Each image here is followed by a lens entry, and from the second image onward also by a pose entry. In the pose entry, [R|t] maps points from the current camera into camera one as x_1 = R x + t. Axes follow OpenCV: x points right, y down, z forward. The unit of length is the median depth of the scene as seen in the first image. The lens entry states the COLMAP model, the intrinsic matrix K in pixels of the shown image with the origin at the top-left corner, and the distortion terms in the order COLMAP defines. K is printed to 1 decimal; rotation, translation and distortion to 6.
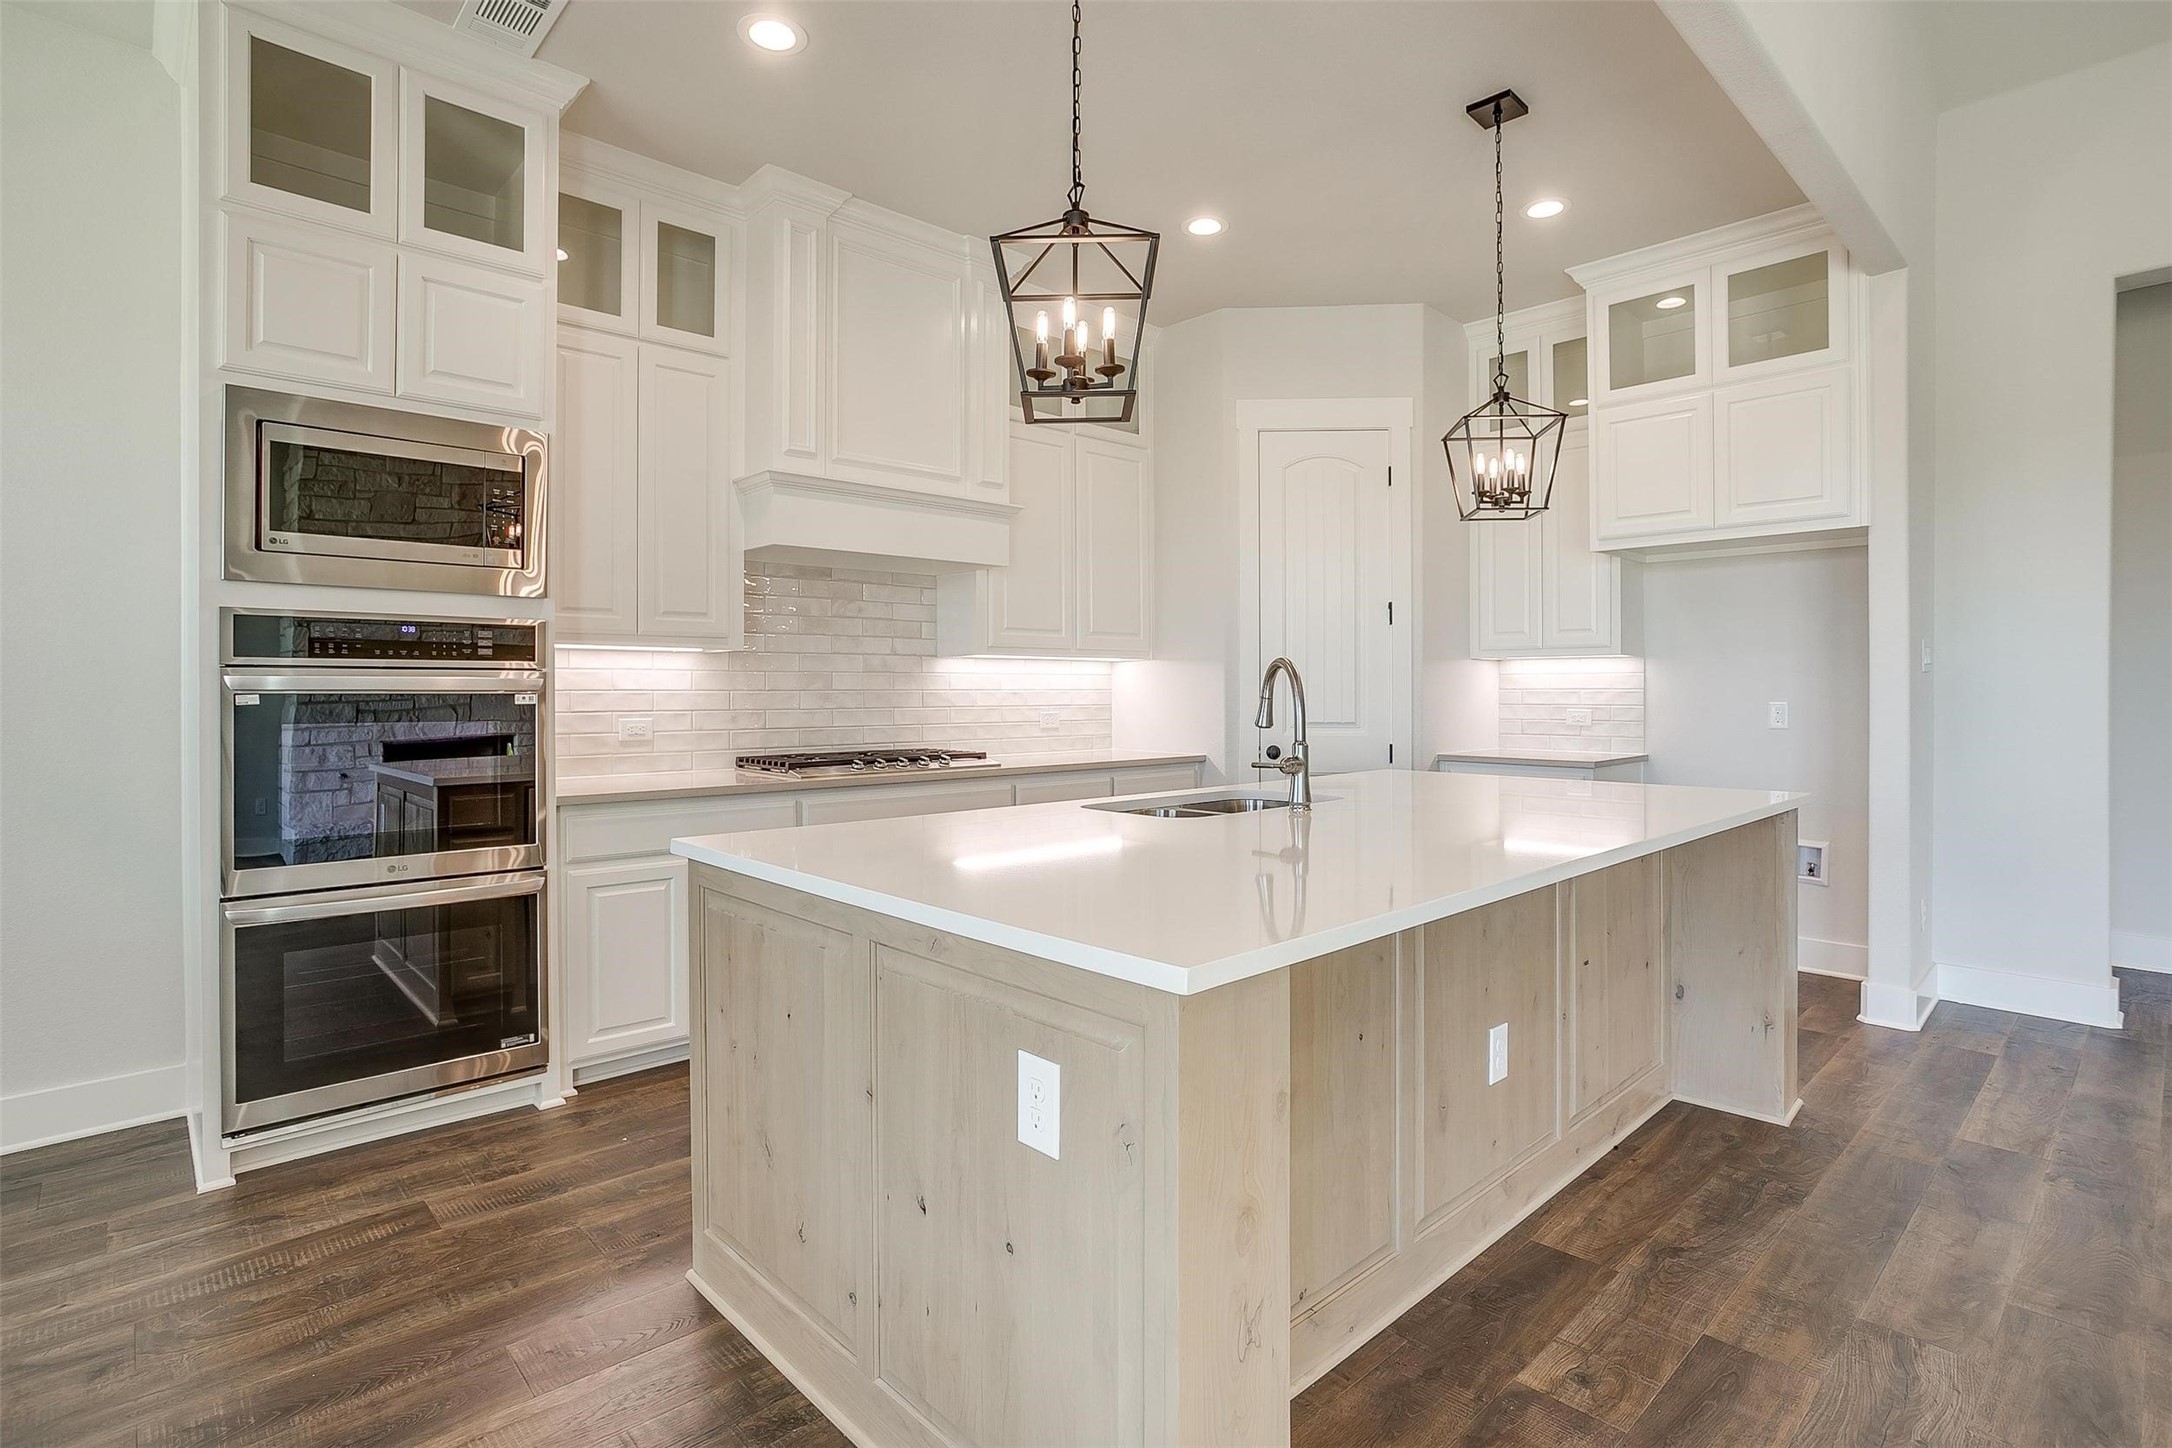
lens RADIAL K [[1075.3, 0, 1088.8], [0, 1075.3, 710.2], [0, 0, 1]] dist [-0.059917, 0.036412]
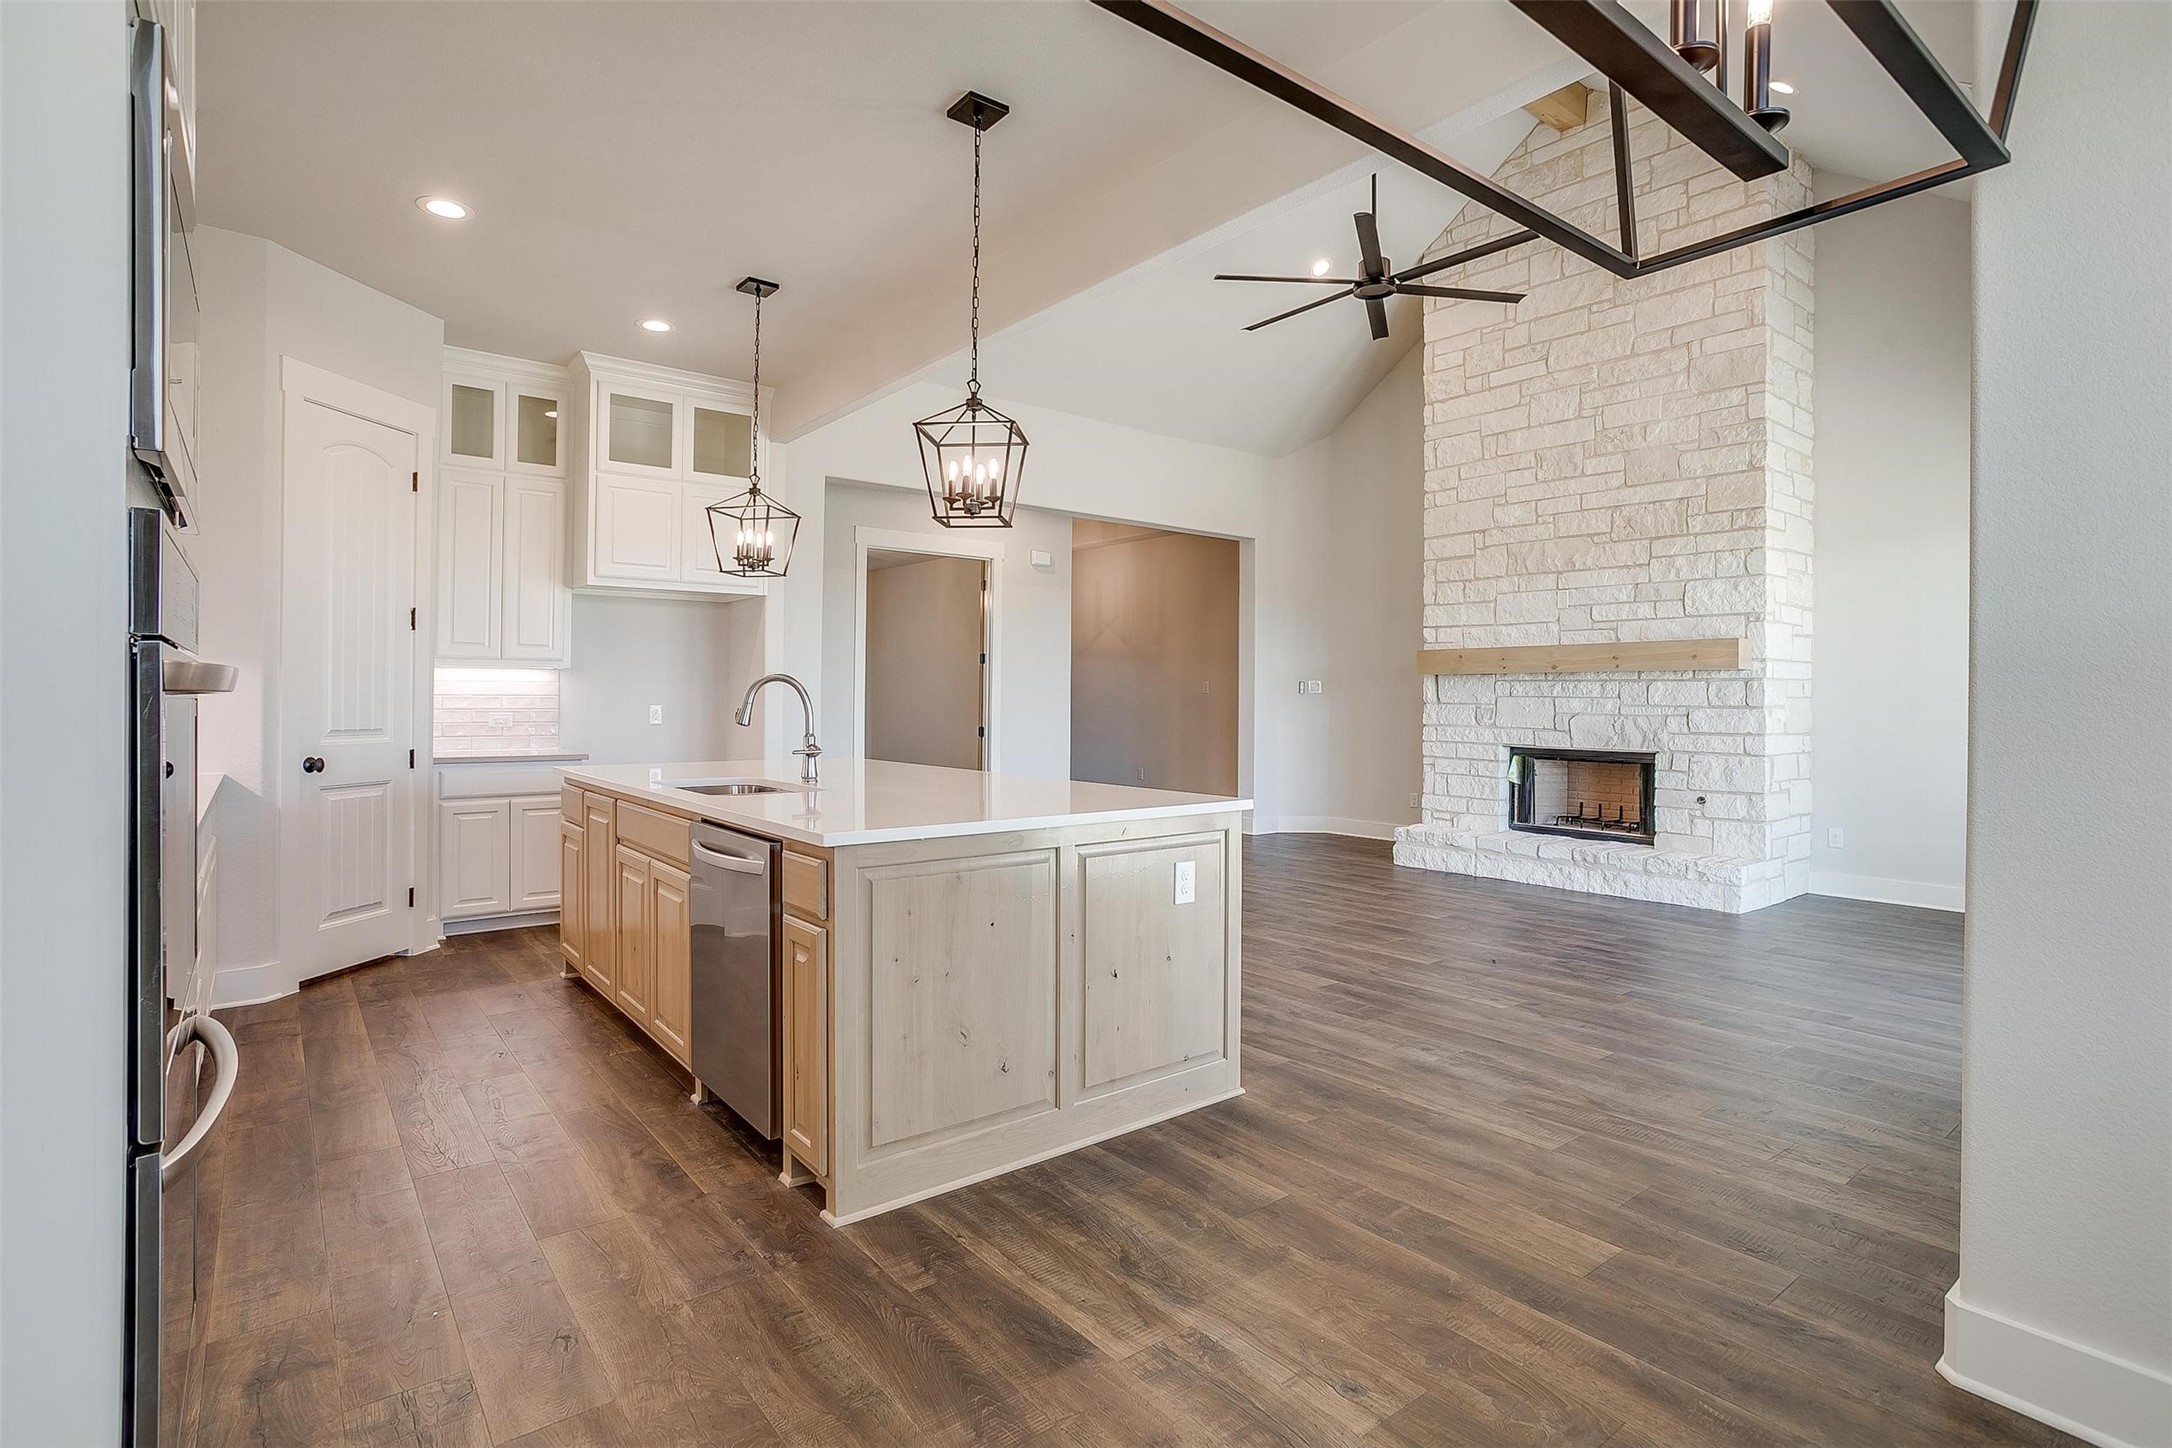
lens RADIAL K [[1047.1, 0, 1086.0], [0, 1047.1, 724.0], [0, 0, 1]] dist [-0.000007, 0.000027]
pose [[0.100145, -0.021242, 0.994746, -0.743735], [0.012882, 0.999716, 0.020051, -0.004052], [-0.994889, 0.010806, 0.100391, 0.323764]]
